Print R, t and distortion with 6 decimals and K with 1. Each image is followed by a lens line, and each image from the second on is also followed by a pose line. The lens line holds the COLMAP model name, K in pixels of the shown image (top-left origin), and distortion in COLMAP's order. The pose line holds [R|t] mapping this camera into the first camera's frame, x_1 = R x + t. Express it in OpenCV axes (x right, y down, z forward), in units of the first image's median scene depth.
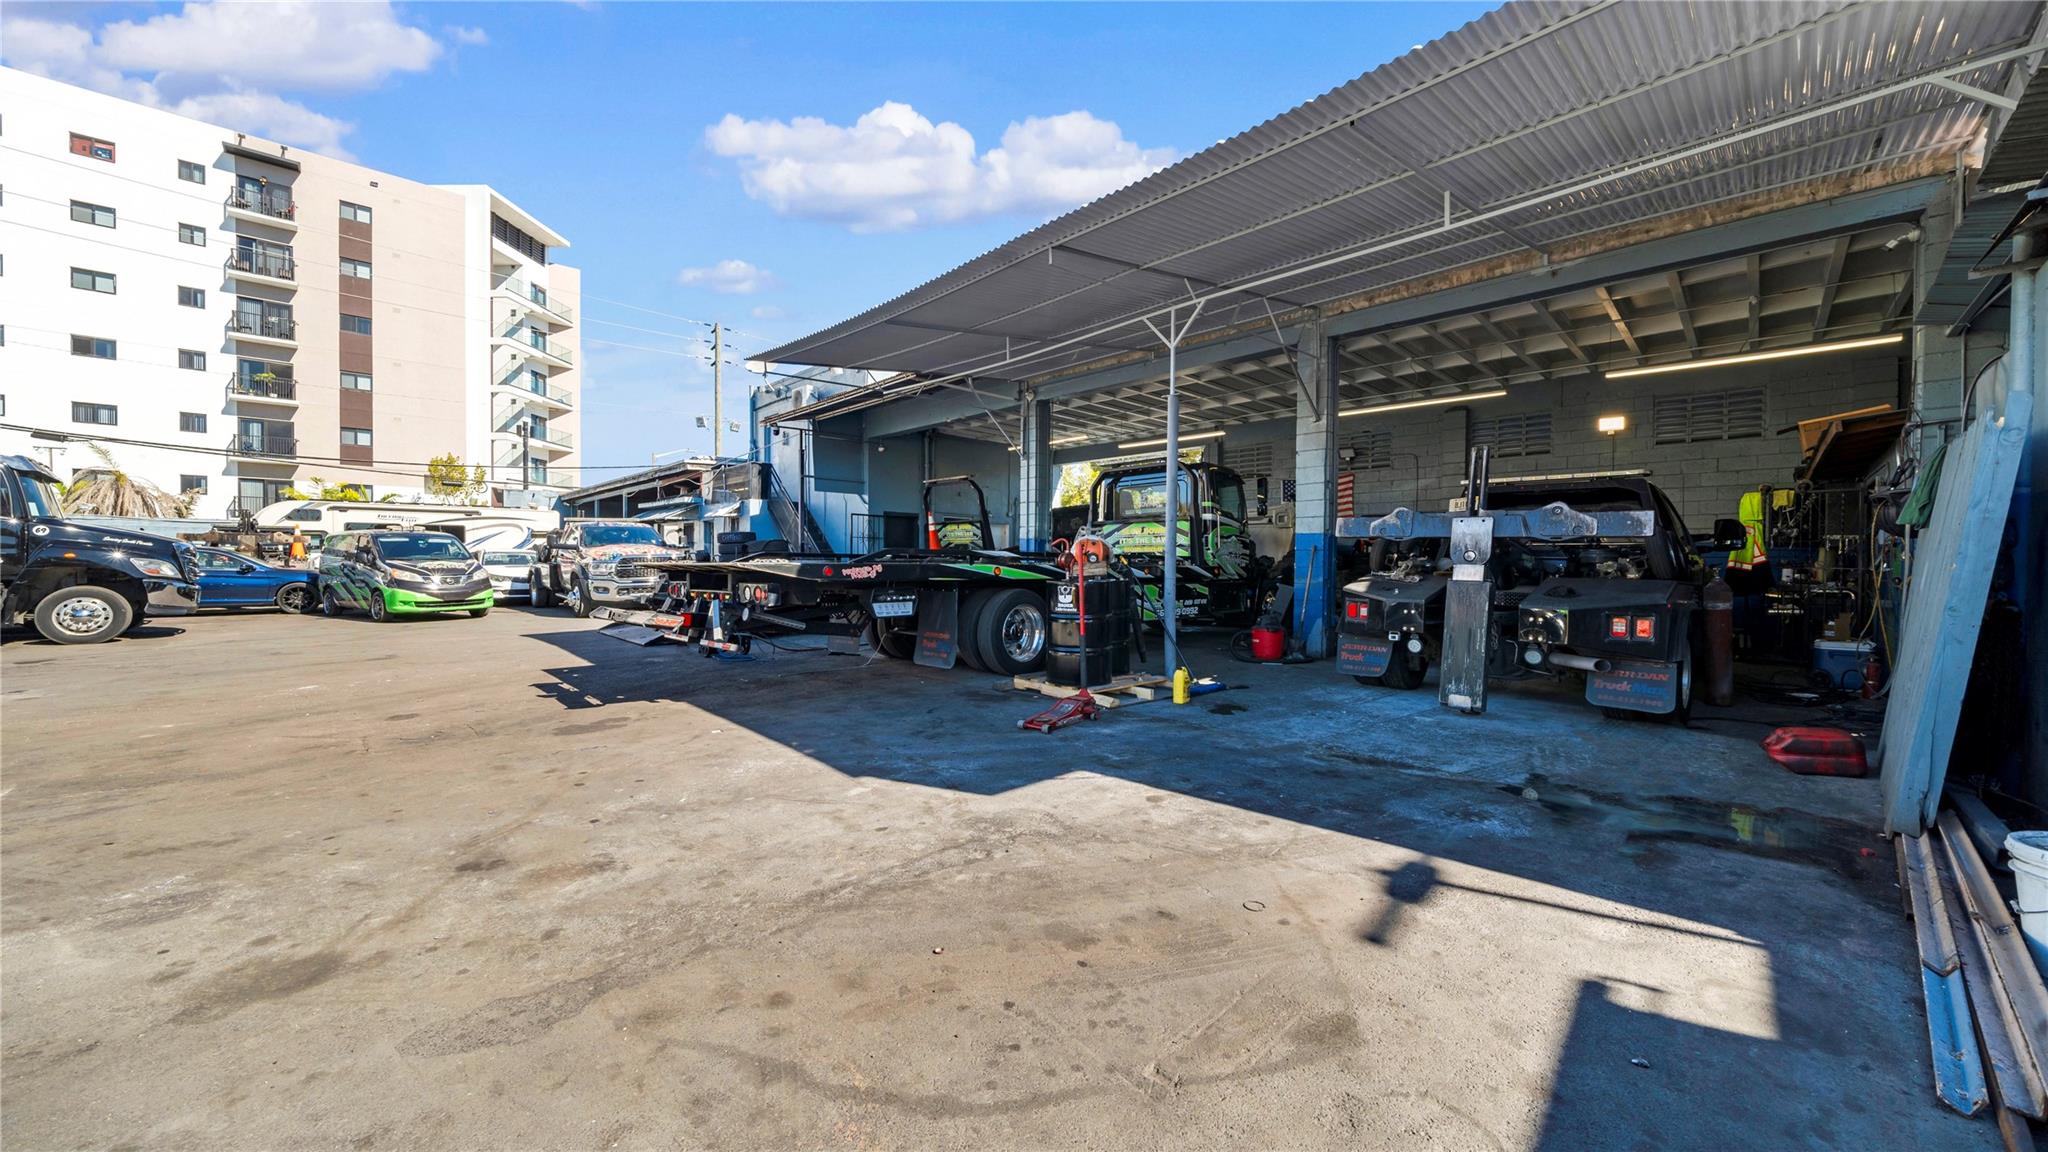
lens RADIAL K [[803.4, 0, 1026.9], [0, 803.4, 562.2], [0, 0, 1]] dist [-0.000589, 0.000537]
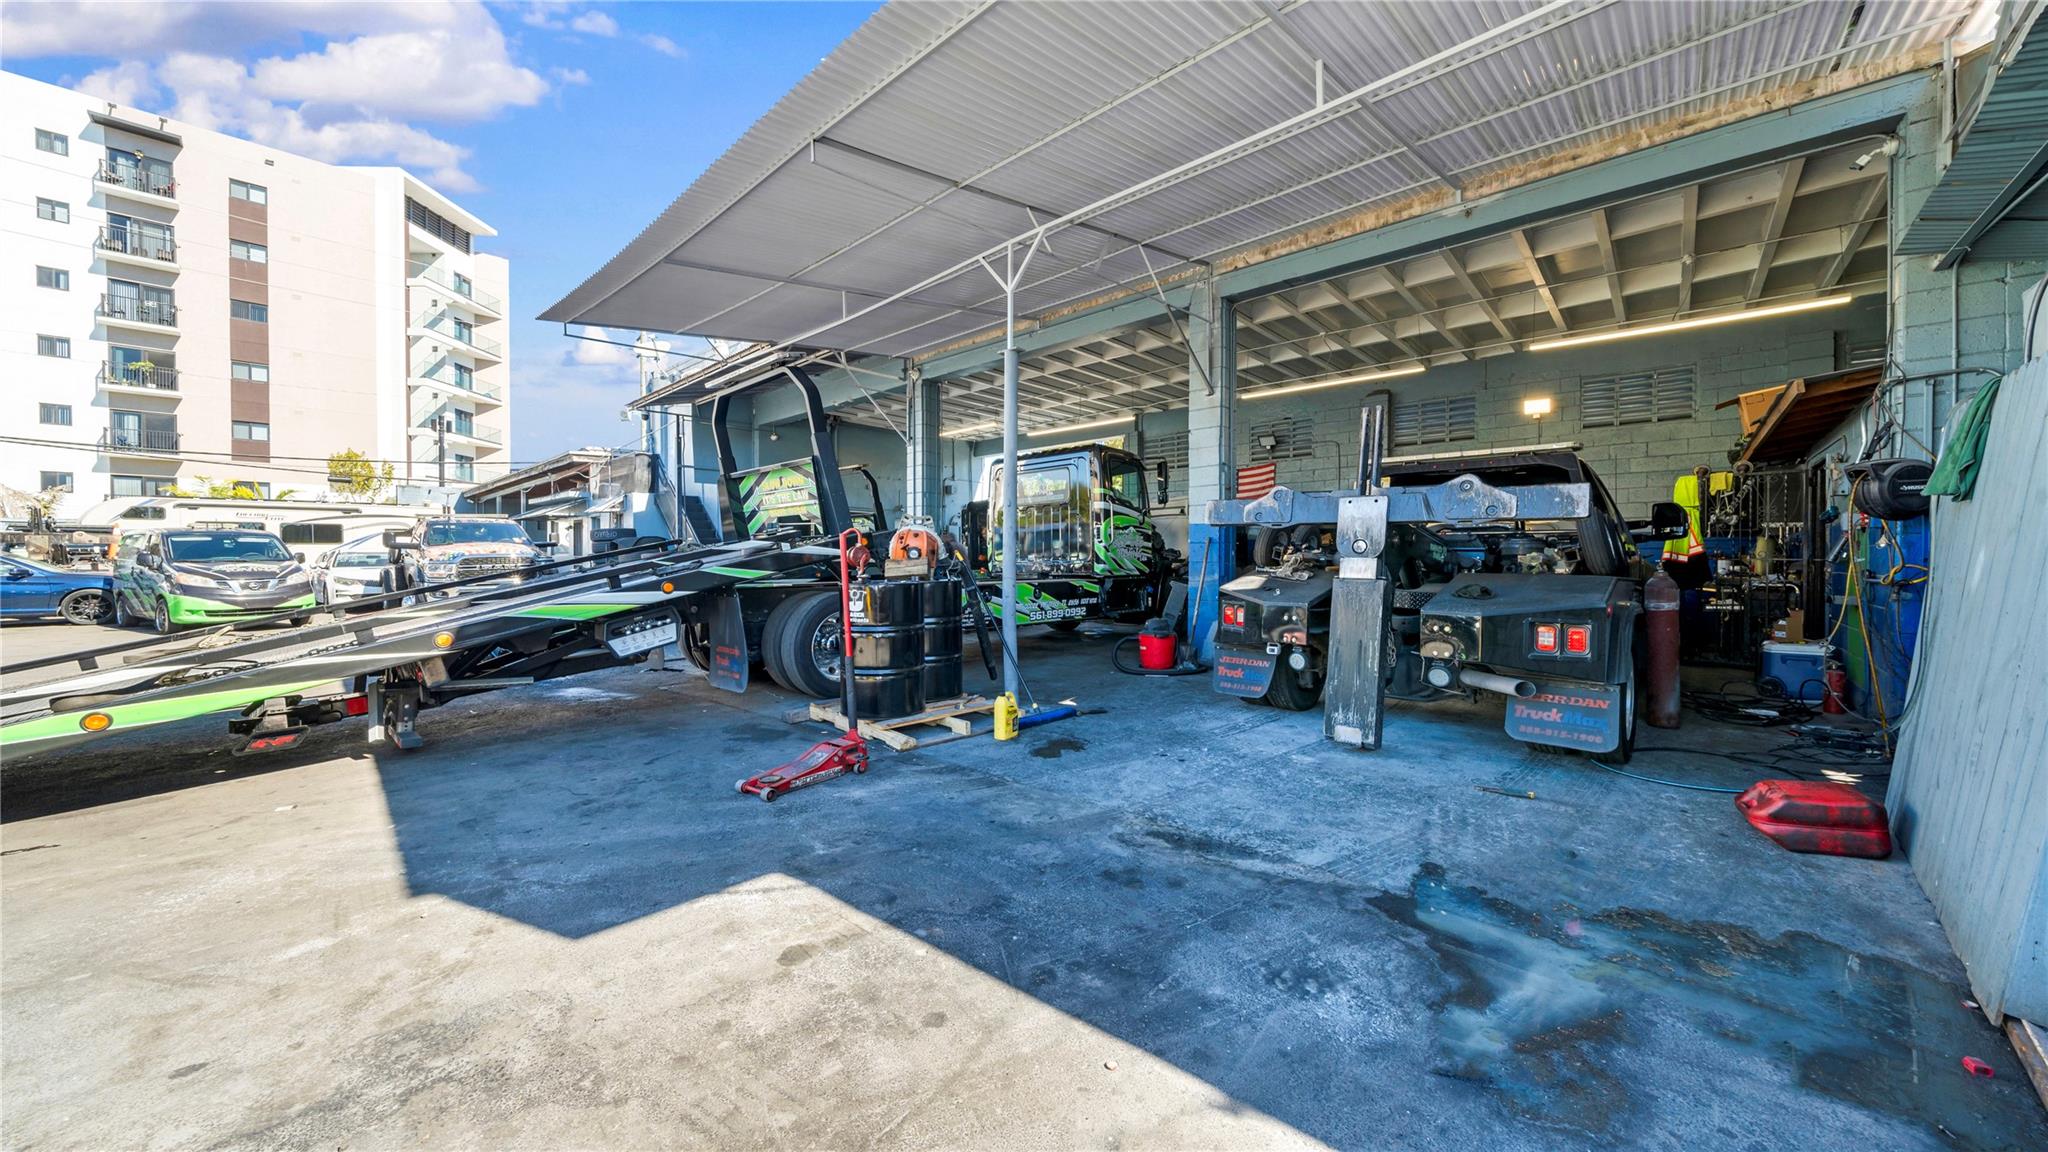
lens RADIAL K [[803.4, 0, 1020.8], [0, 803.4, 555.4], [0, 0, 1]] dist [-0.000589, 0.000537]
pose [[0.998453, -0.007302, 0.055127, 0.146002], [0.007576, 0.999960, -0.004774, 0.001608], [-0.055090, 0.005184, 0.998468, 0.195813]]
